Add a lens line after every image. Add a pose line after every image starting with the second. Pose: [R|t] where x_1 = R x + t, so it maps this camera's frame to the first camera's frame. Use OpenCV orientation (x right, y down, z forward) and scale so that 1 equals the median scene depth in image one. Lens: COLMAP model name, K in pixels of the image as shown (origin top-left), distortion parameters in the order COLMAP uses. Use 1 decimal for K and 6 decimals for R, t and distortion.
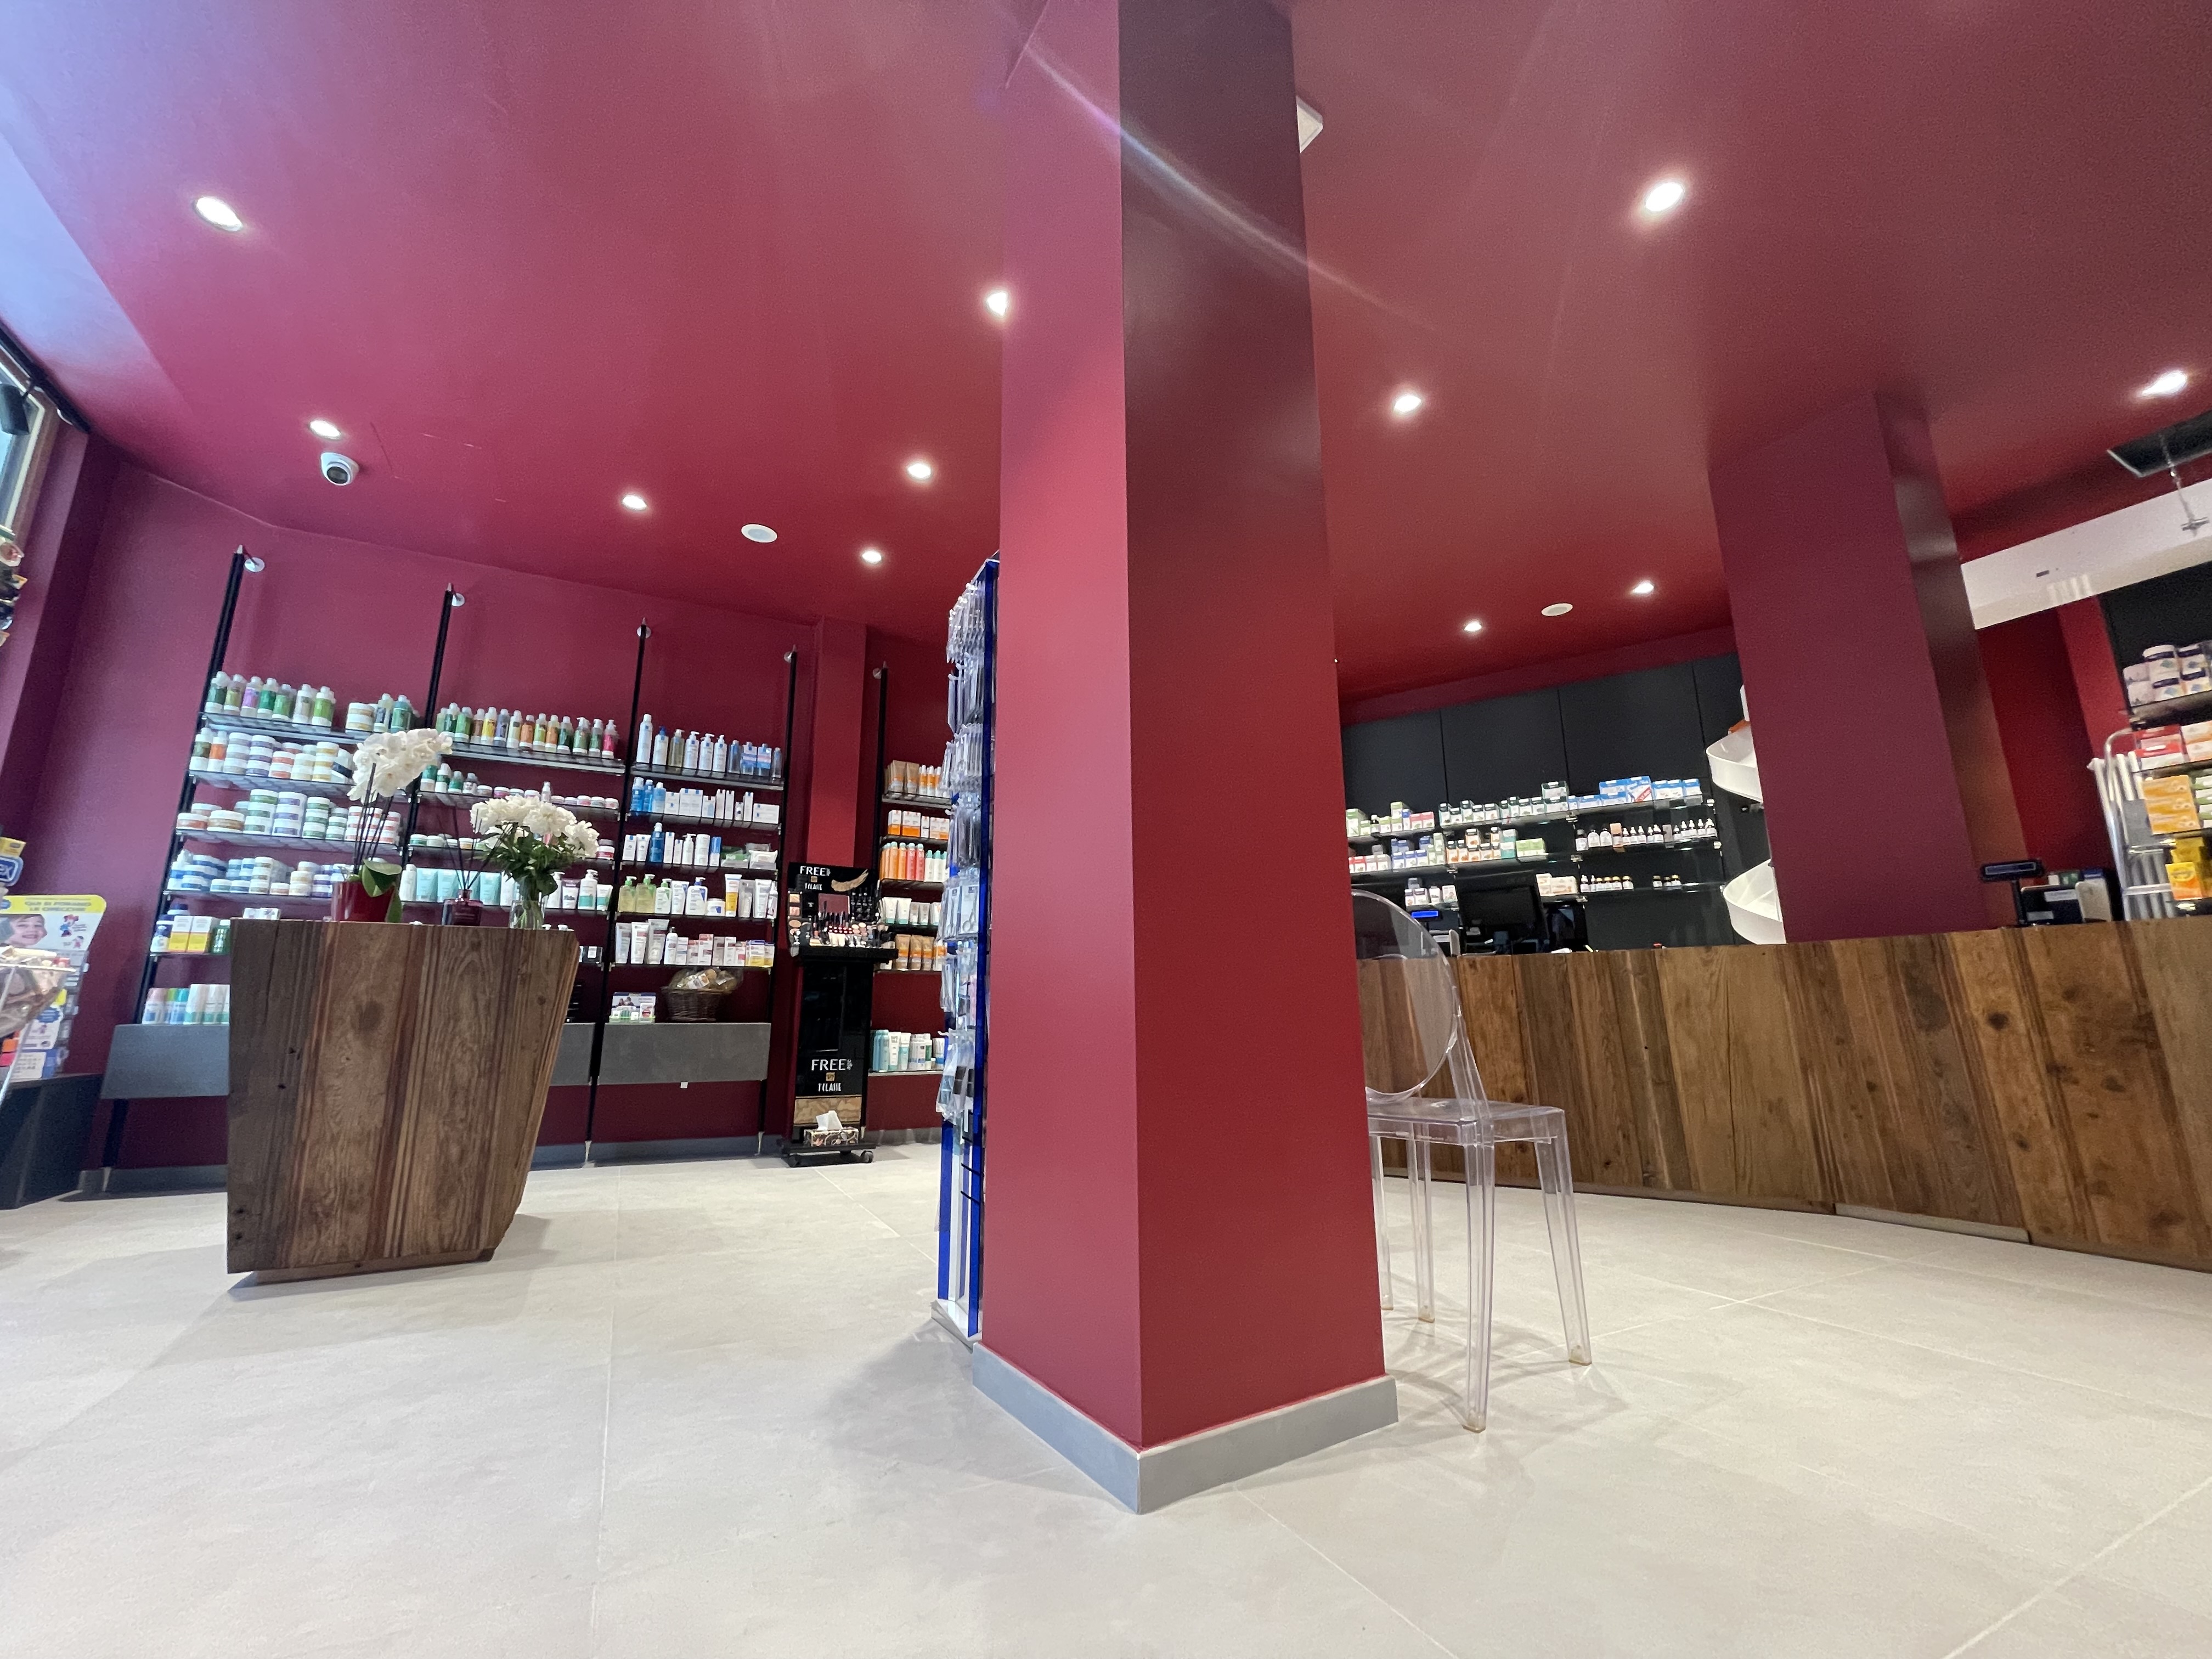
lens RADIAL K [[892.0, 0, 1096.5], [0, 892.0, 828.2], [0, 0, 1]] dist [-0.002324, -0.000040]
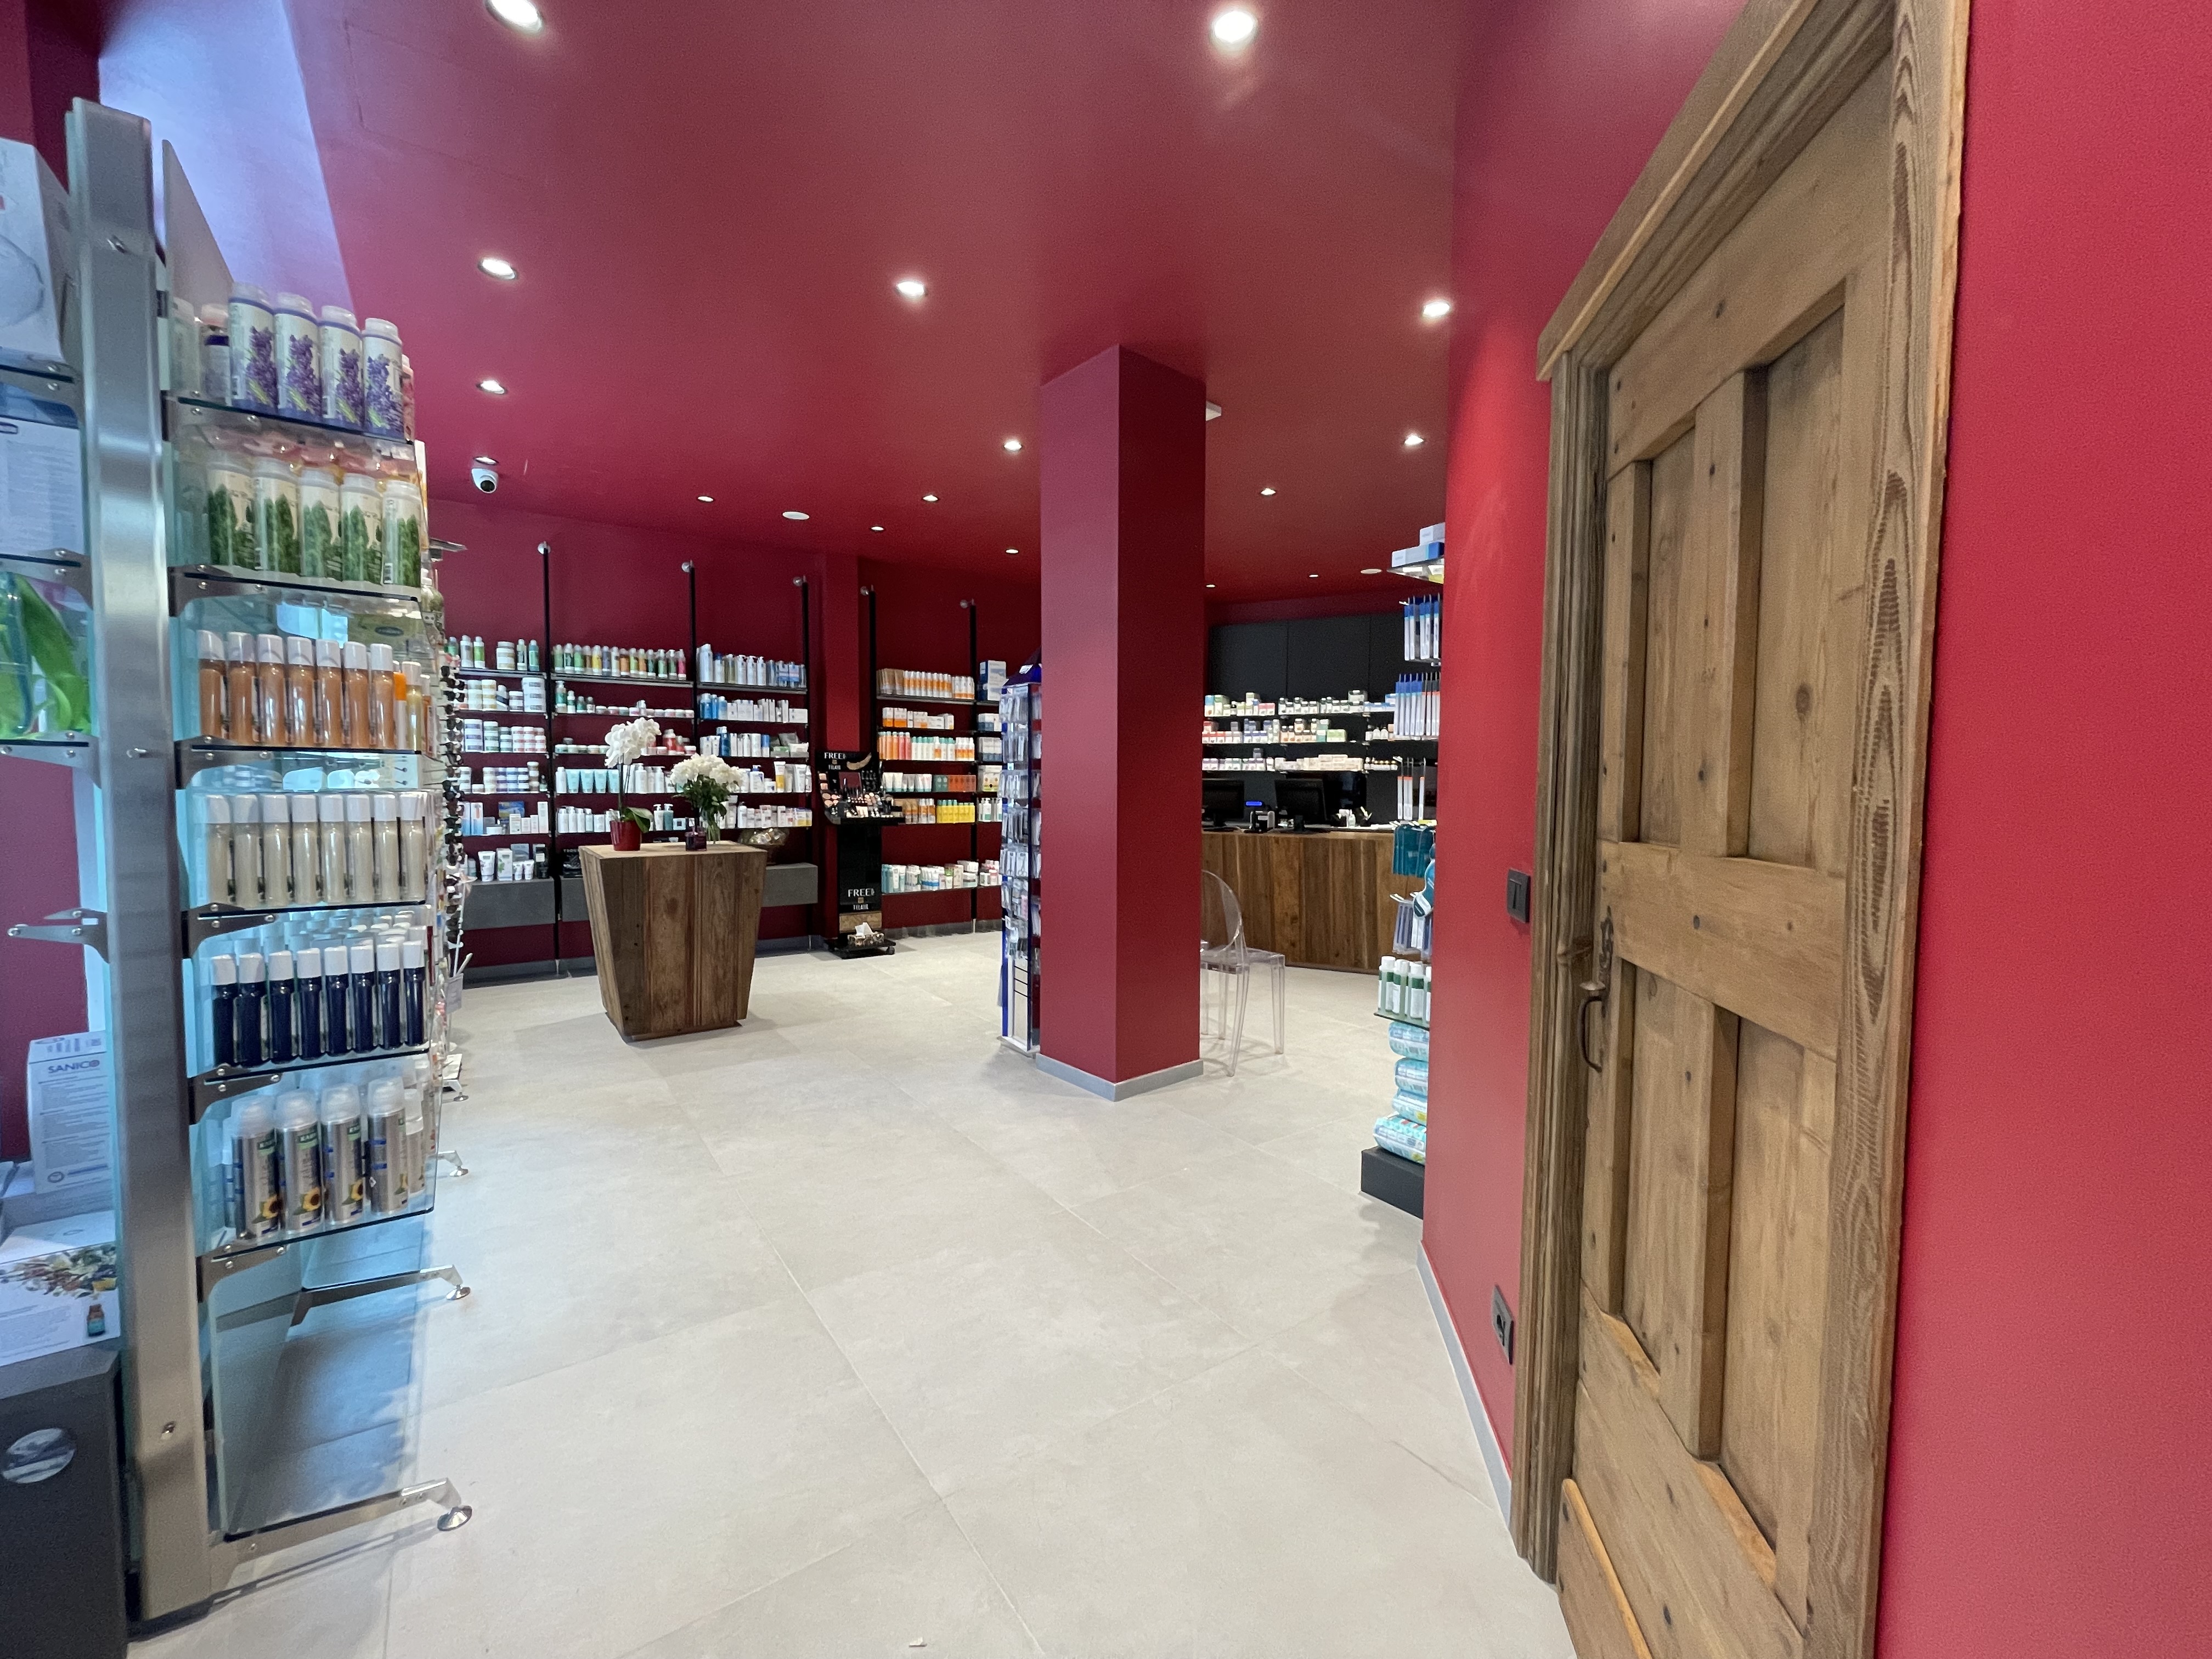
lens RADIAL K [[892.0, 0, 1096.5], [0, 892.0, 828.2], [0, 0, 1]] dist [-0.002324, -0.000040]
pose [[0.989923, 0.002043, 0.141591, -0.118338], [-0.040284, 0.962645, 0.267755, -0.247299], [-0.135755, -0.270760, 0.953026, -0.431127]]
